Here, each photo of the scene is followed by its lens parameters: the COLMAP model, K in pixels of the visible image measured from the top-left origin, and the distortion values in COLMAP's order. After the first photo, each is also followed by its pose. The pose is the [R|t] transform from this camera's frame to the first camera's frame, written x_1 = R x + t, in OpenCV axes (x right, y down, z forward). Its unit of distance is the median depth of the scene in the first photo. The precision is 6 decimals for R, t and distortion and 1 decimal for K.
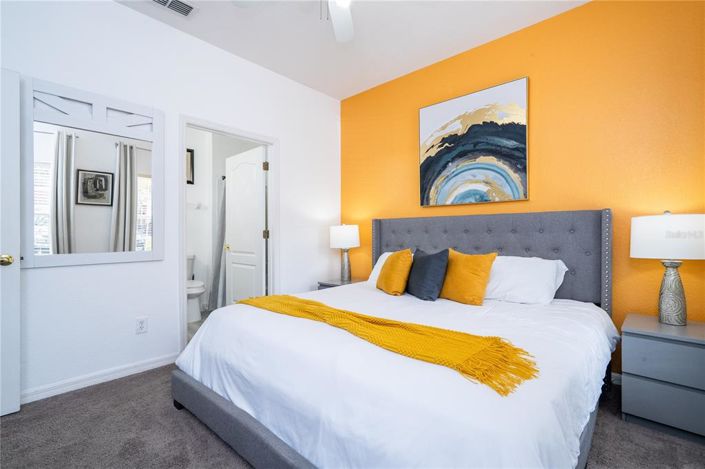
lens RADIAL K [[307.9, 0, 352.5], [0, 307.9, 234.5], [0, 0, 1]] dist [-0.000011, -0.000048]
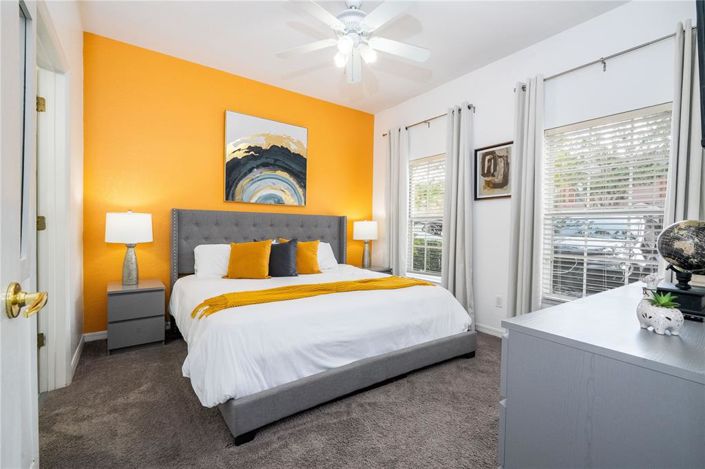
lens RADIAL K [[307.9, 0, 352.5], [0, 307.9, 234.5], [0, 0, 1]] dist [-0.000011, -0.000048]
pose [[0.253063, -0.022761, 0.967182, -0.811653], [-0.024239, 0.999260, 0.029858, -0.018427], [-0.967146, -0.031000, 0.252324, 0.324134]]
